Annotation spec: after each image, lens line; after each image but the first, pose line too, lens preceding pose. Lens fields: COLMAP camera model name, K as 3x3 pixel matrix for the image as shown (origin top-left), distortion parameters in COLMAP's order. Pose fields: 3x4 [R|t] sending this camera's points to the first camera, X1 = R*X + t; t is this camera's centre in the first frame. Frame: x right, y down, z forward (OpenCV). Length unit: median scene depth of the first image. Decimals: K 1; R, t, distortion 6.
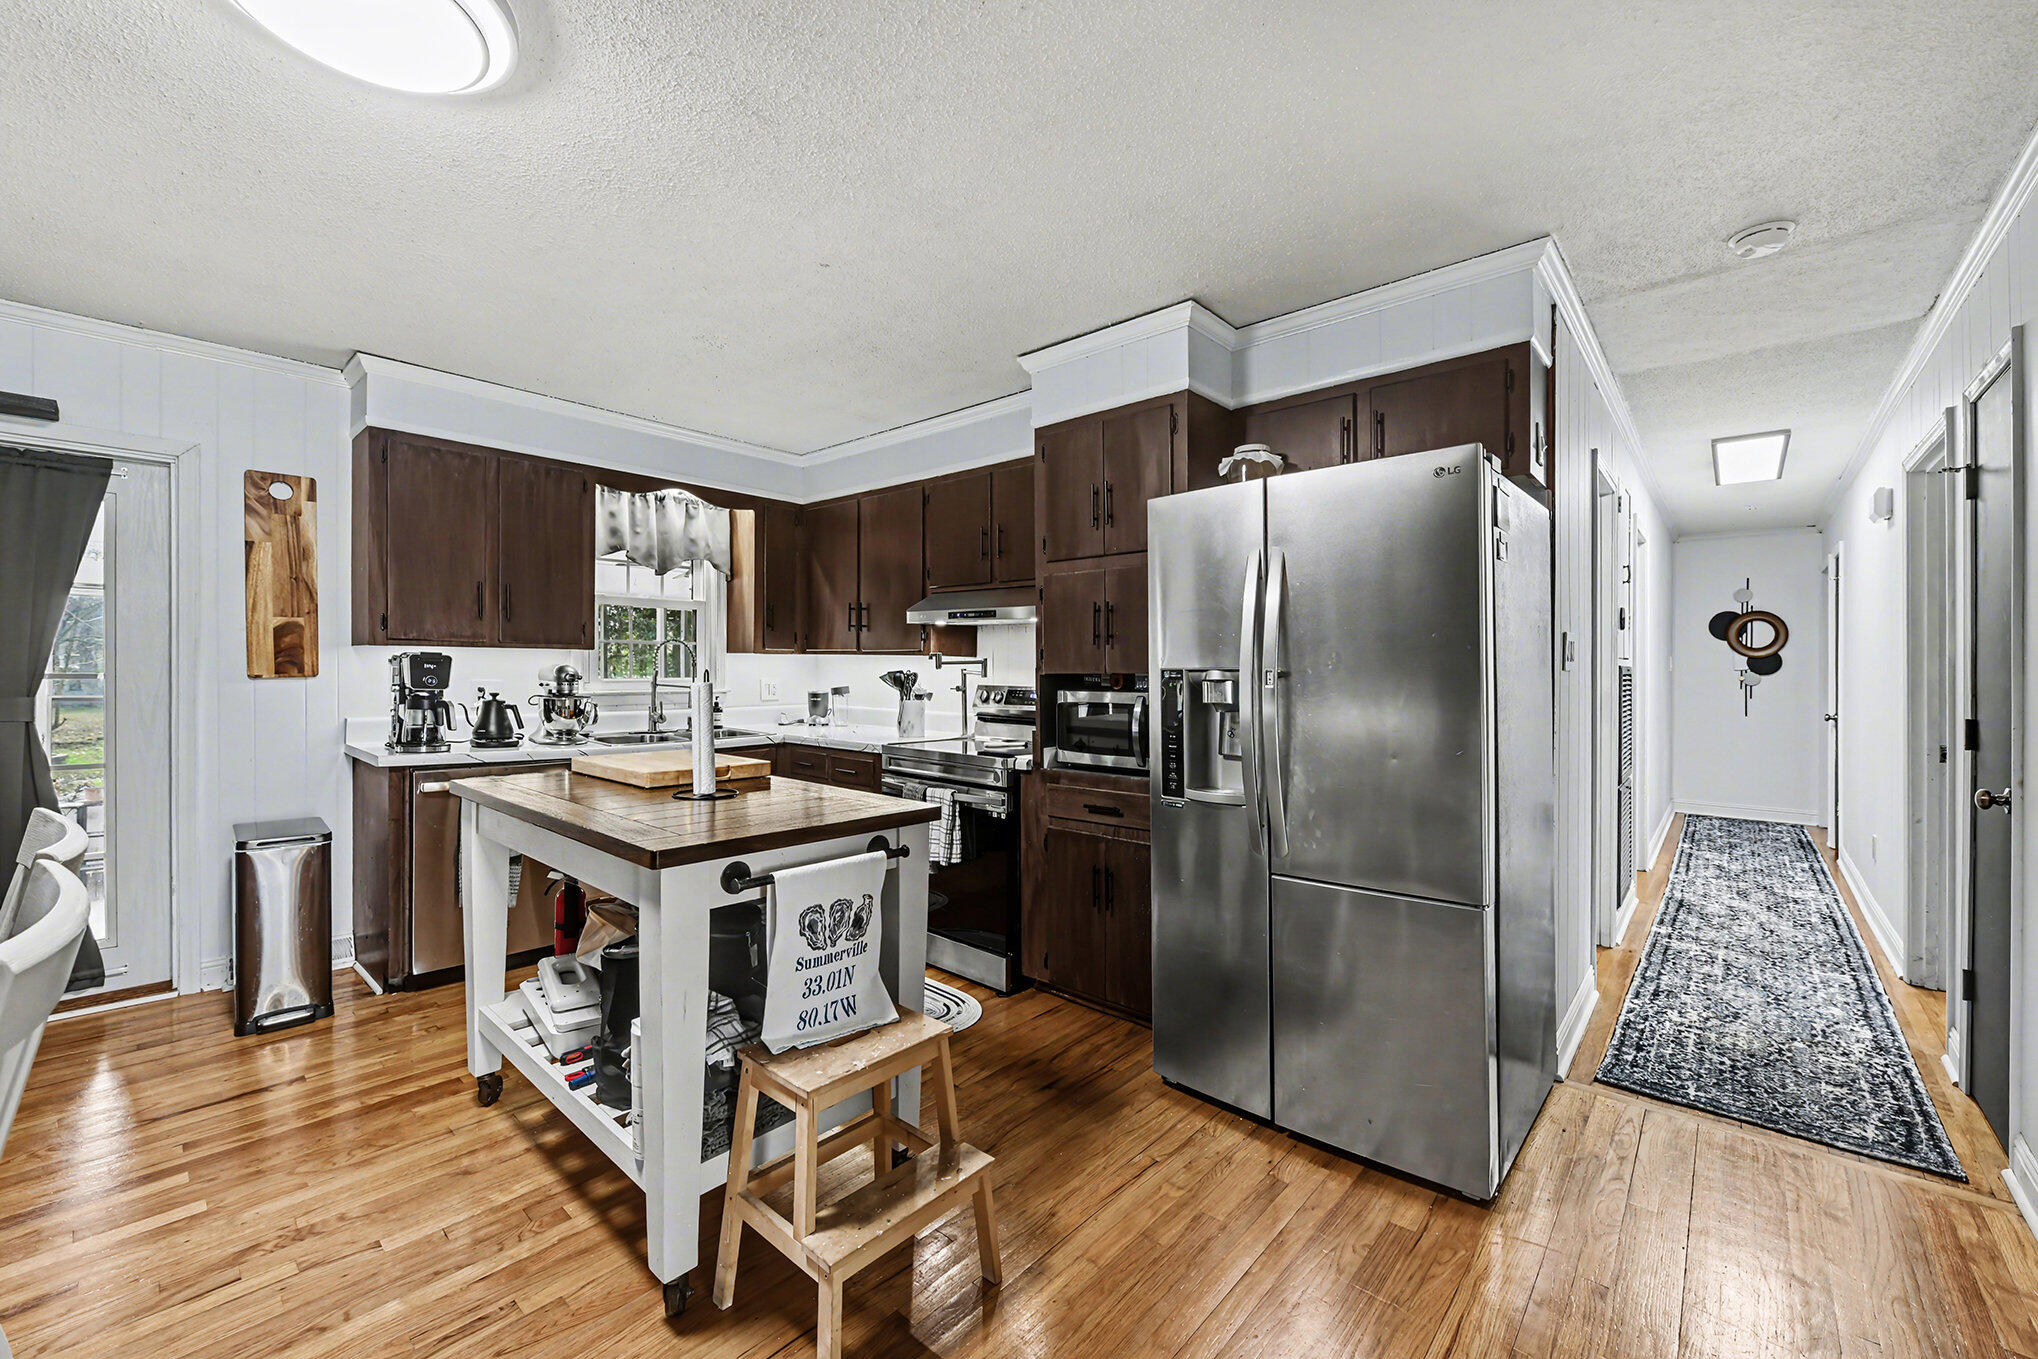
lens RADIAL K [[818.9, 0, 1017.7], [0, 818.9, 660.8], [0, 0, 1]] dist [-0.002064, -0.000557]
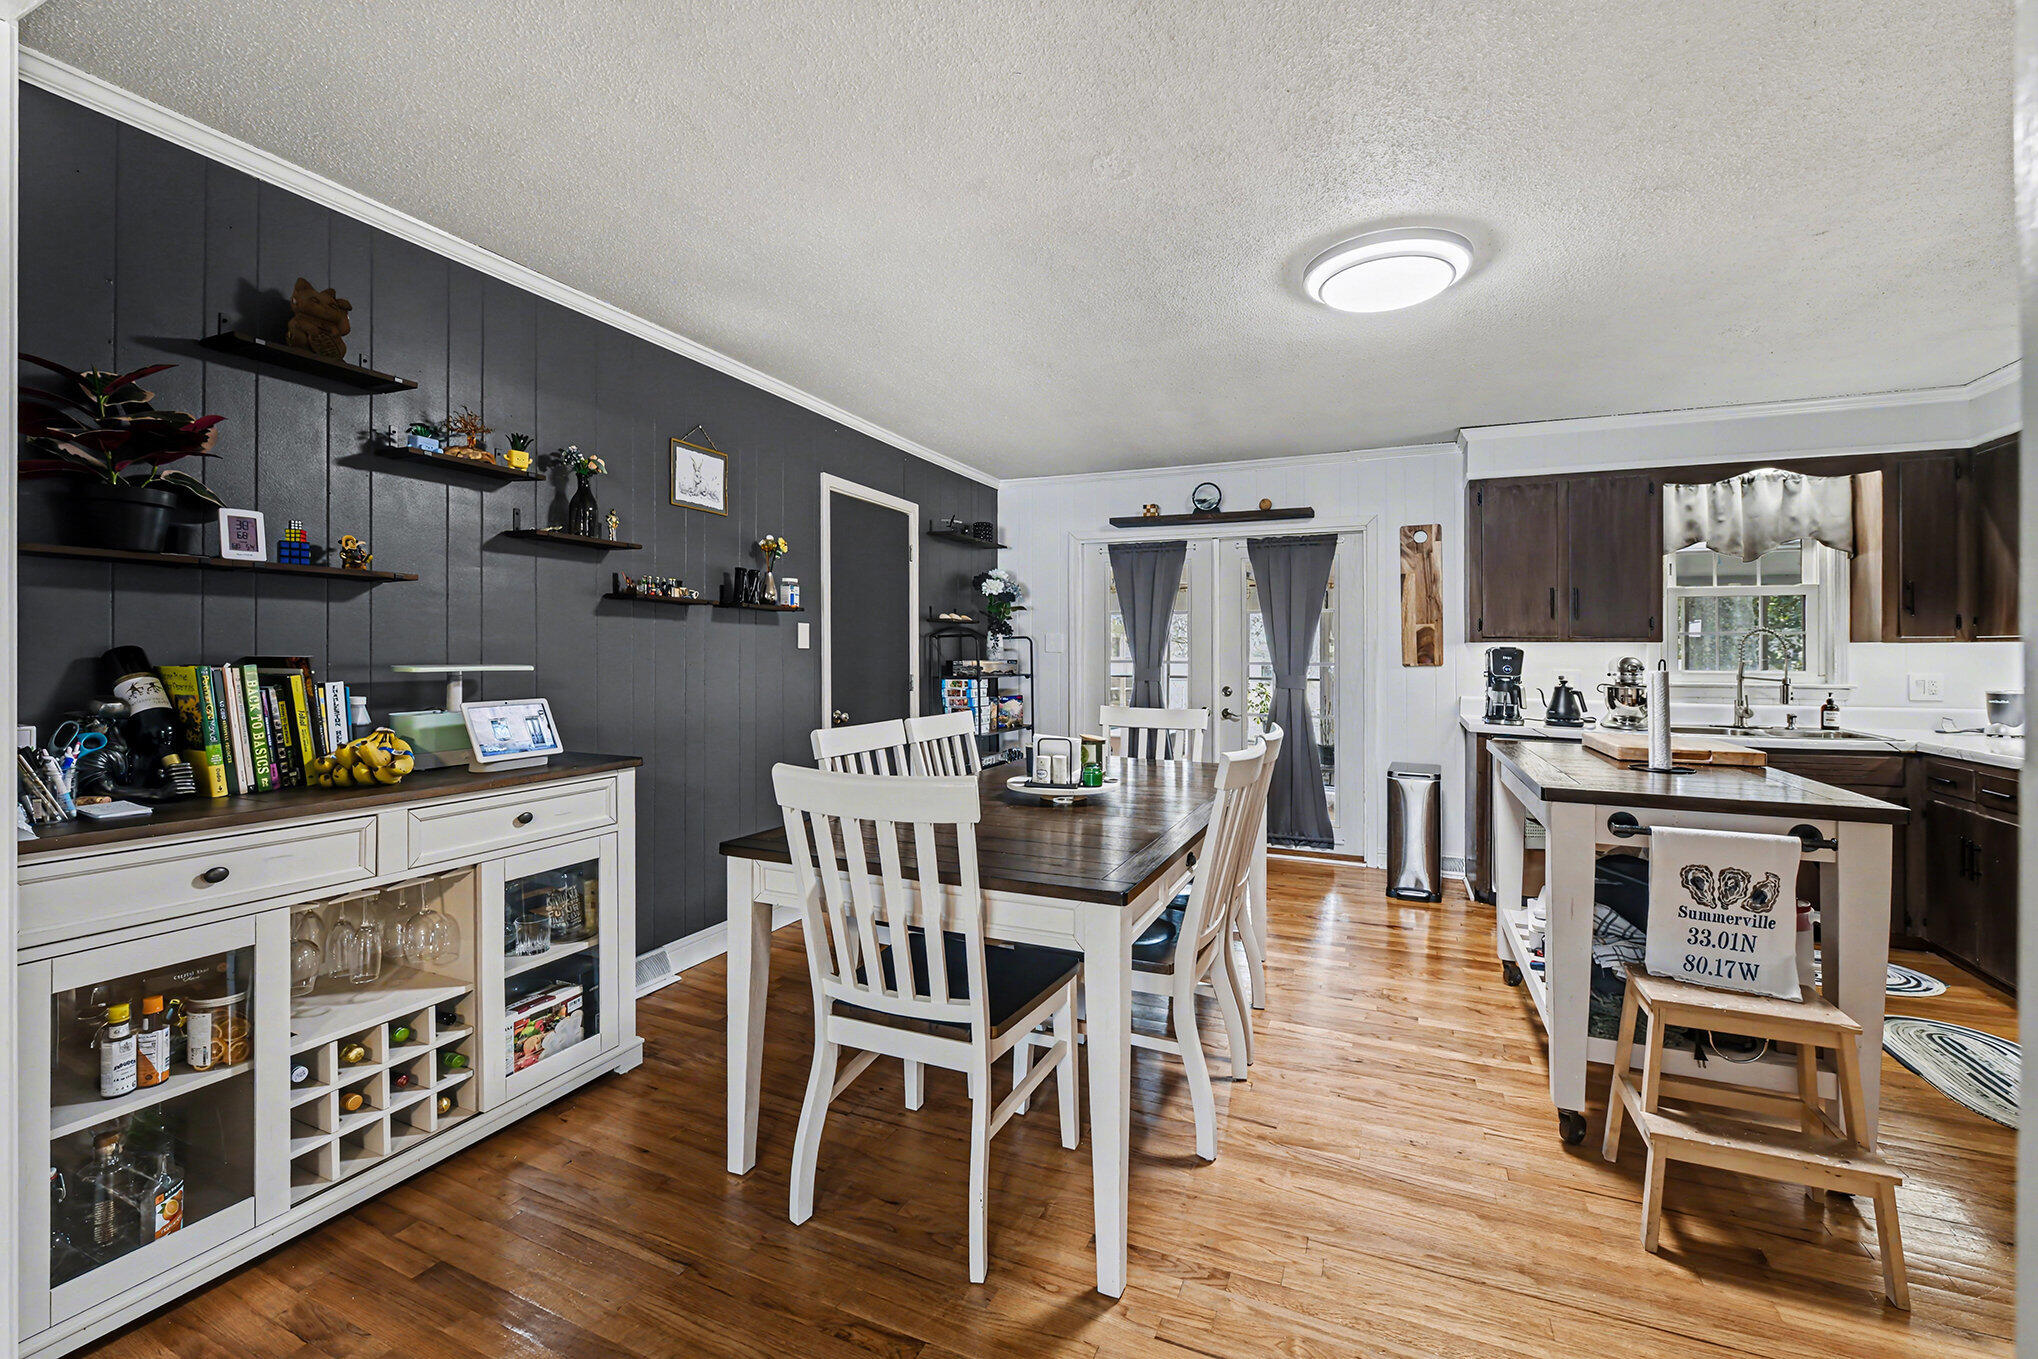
lens RADIAL K [[818.9, 0, 1022.0], [0, 818.9, 663.3], [0, 0, 1]] dist [-0.002064, -0.000557]
pose [[0.306051, 0.003706, -0.952008, 0.258347], [0.005007, 0.999972, 0.005502, 0.004012], [0.952002, -0.006451, 0.306024, -0.113544]]
